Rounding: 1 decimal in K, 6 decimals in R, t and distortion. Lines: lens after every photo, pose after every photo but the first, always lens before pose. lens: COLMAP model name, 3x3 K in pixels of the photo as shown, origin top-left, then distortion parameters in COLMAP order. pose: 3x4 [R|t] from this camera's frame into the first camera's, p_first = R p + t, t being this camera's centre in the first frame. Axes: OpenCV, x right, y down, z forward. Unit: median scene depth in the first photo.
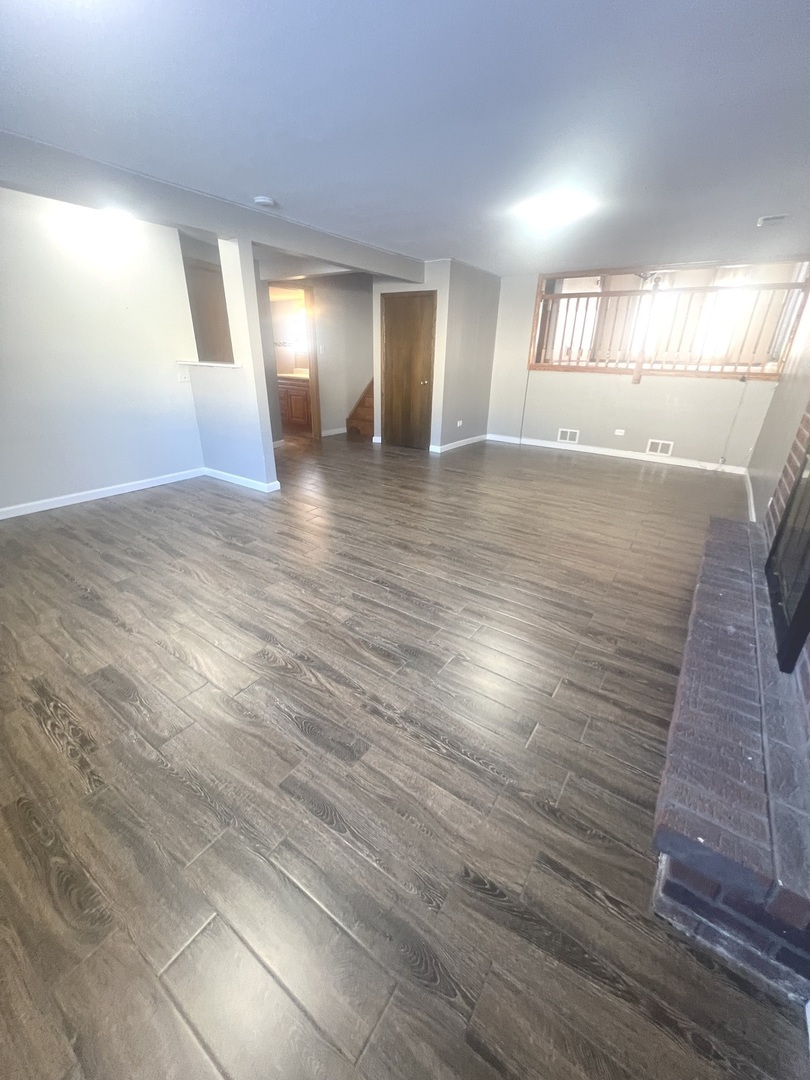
lens RADIAL K [[432.8, 0, 405.0], [0, 432.8, 540.0], [0, 0, 1]] dist [-0.000447, -0.000289]
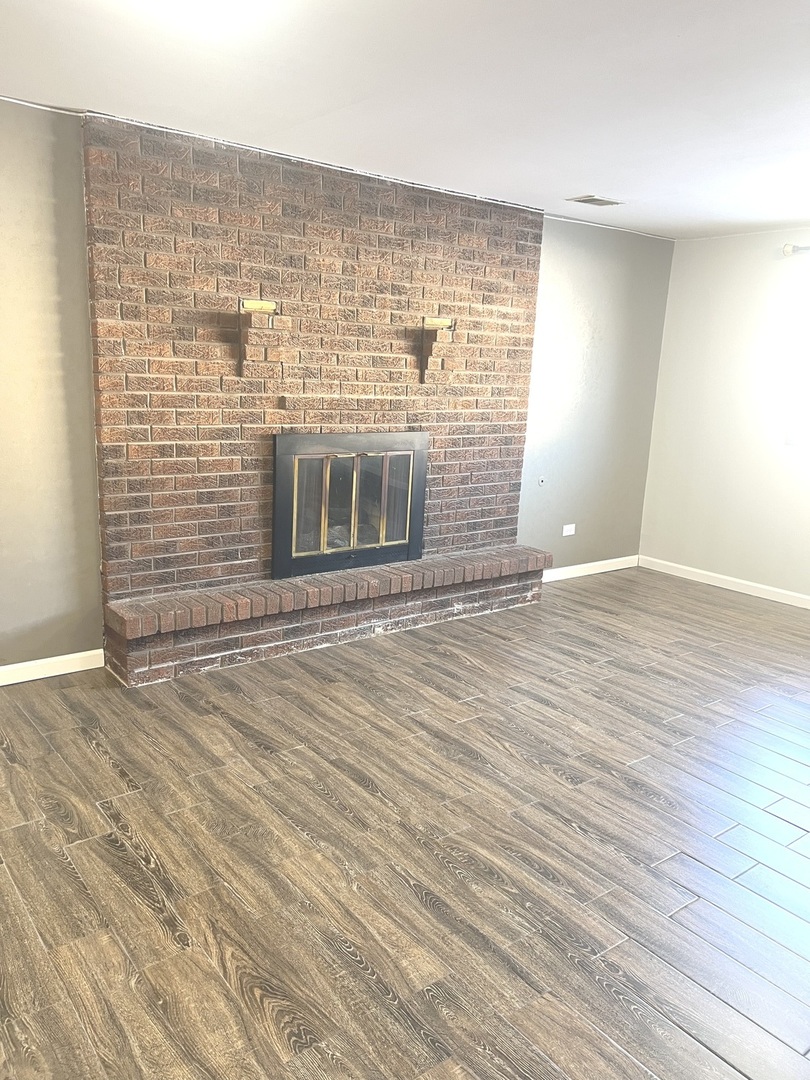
lens RADIAL K [[809.1, 0, 405.0], [0, 809.1, 540.0], [0, 0, 1]] dist [-0.000639, -0.001426]
pose [[-0.953576, -0.120771, 0.275874, 0.031673], [0.062628, 0.816509, 0.573925, -0.792867], [-0.294567, 0.564559, -0.771040, 1.721345]]
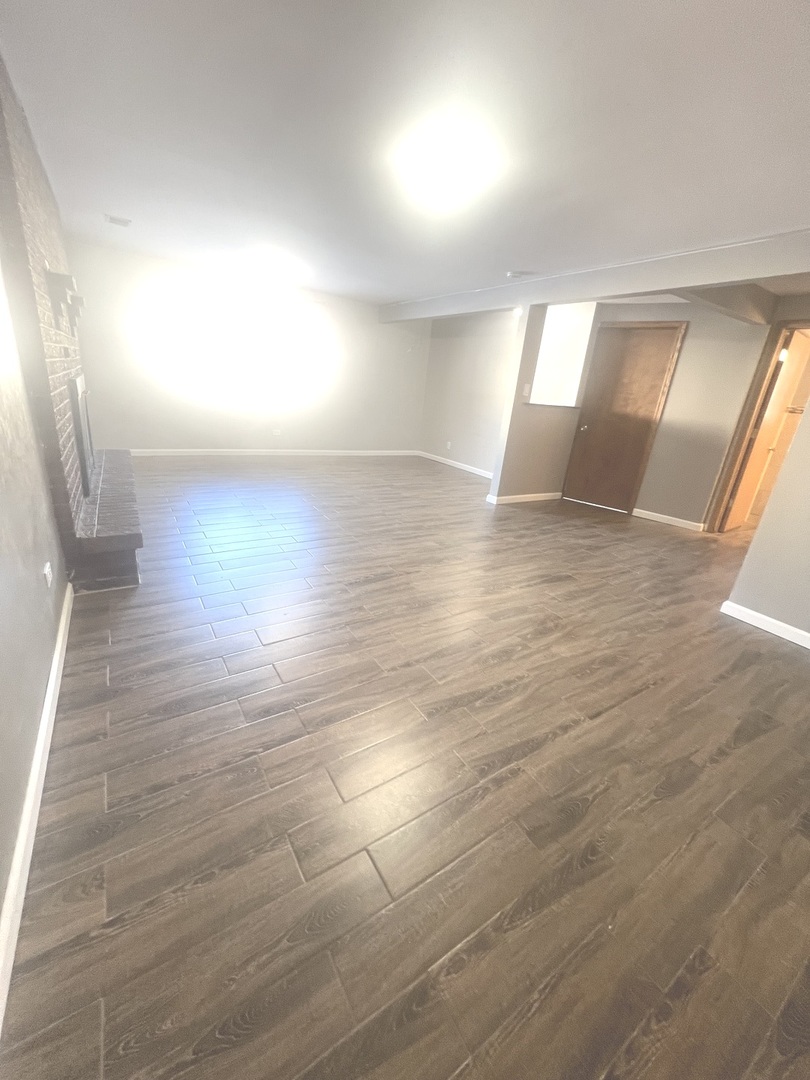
lens RADIAL K [[432.8, 0, 405.0], [0, 432.8, 540.0], [0, 0, 1]] dist [-0.000447, -0.000289]
pose [[-0.377171, 0.267374, -0.886709, 1.259314], [-0.461102, 0.776111, 0.430159, -0.631839], [0.803198, 0.571107, -0.169440, 1.551830]]
